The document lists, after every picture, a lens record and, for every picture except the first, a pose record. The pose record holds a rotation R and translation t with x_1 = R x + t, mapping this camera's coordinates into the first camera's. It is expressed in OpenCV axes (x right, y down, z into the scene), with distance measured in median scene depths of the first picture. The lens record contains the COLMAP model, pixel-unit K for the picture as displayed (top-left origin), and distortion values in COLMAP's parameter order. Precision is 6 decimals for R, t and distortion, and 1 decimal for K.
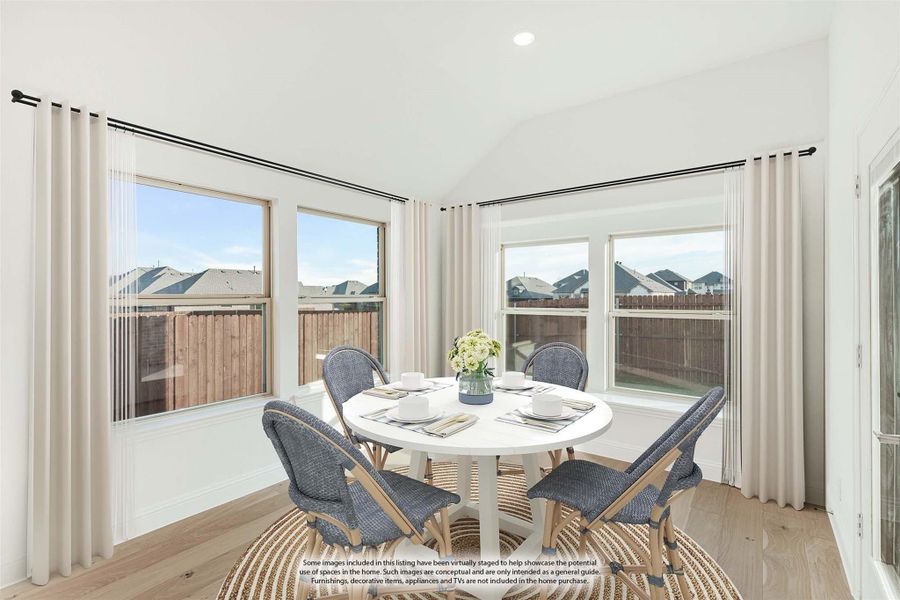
lens RADIAL K [[426.2, 0, 443.1], [0, 426.2, 297.9], [0, 0, 1]] dist [-0.000519, -0.000129]
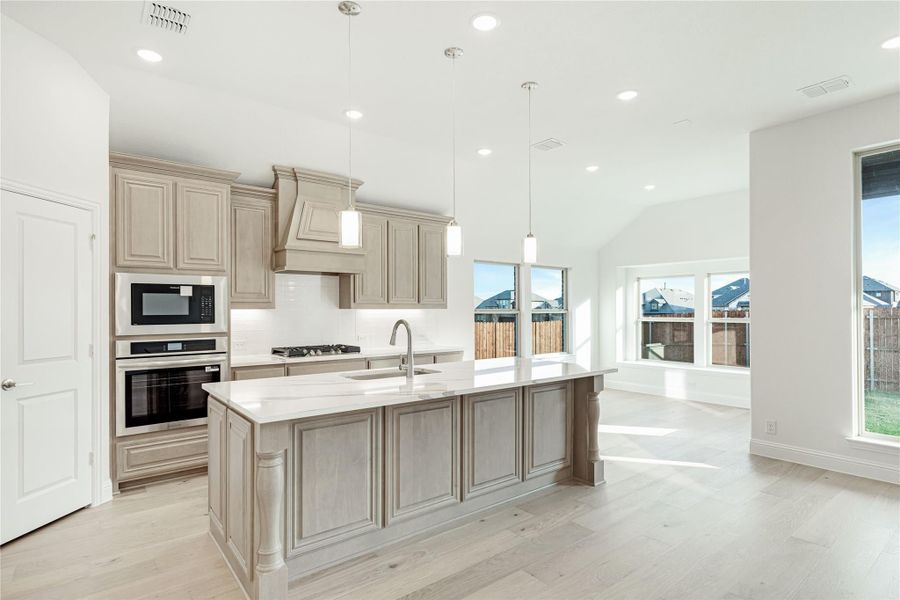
lens RADIAL K [[437.2, 0, 453.6], [0, 437.2, 308.4], [0, 0, 1]] dist [-0.002586, 0.002439]
pose [[0.966354, -0.001945, -0.257207, -0.093934], [-0.000429, 0.999958, -0.009174, 0.004685], [0.257214, 0.008976, 0.966313, -0.648175]]
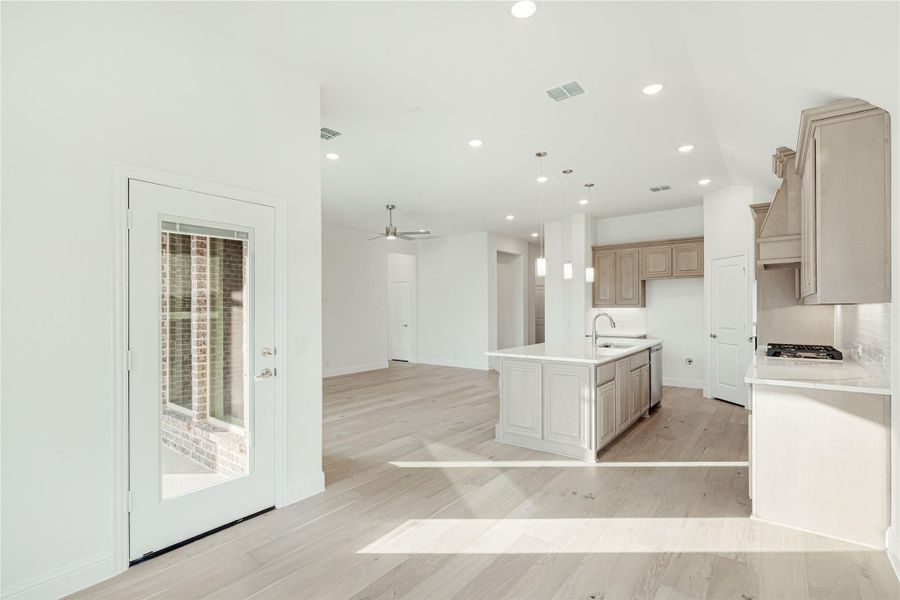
lens RADIAL K [[451.3, 0, 446.9], [0, 451.3, 305.2], [0, 0, 1]] dist [0.001822, -0.000045]
pose [[-0.999832, 0.001817, 0.018234, 0.015634], [0.001704, 0.999979, -0.006186, 0.004560], [-0.018245, -0.006153, -0.999815, 0.696522]]
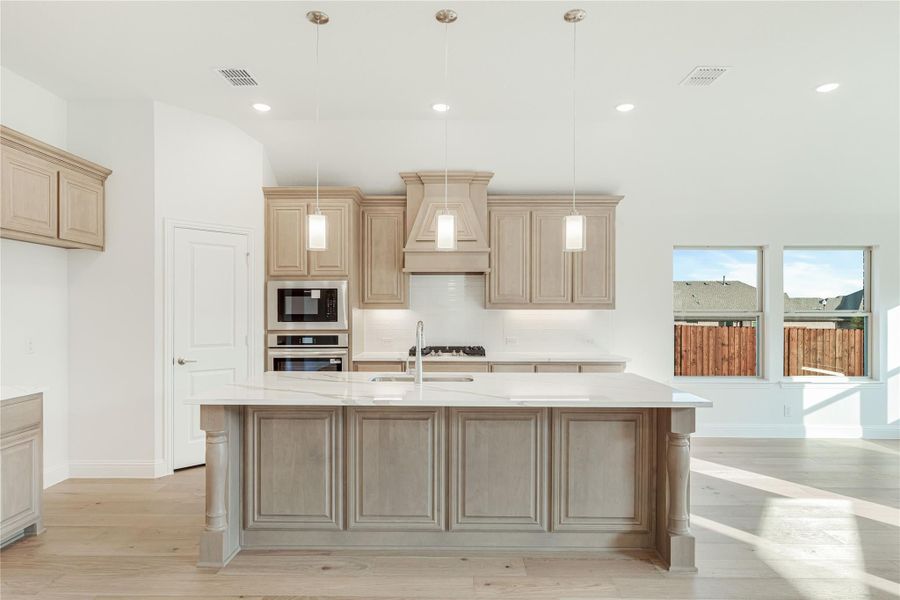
lens RADIAL K [[475.3, 0, 475.0], [0, 475.3, 313.3], [0, 0, 1]] dist [-0.001787, 0.000258]
pose [[0.620473, 0.006616, -0.784200, 0.150607], [-0.006671, 0.999973, 0.003158, 0.002711], [0.784200, 0.003272, 0.620500, -0.453134]]
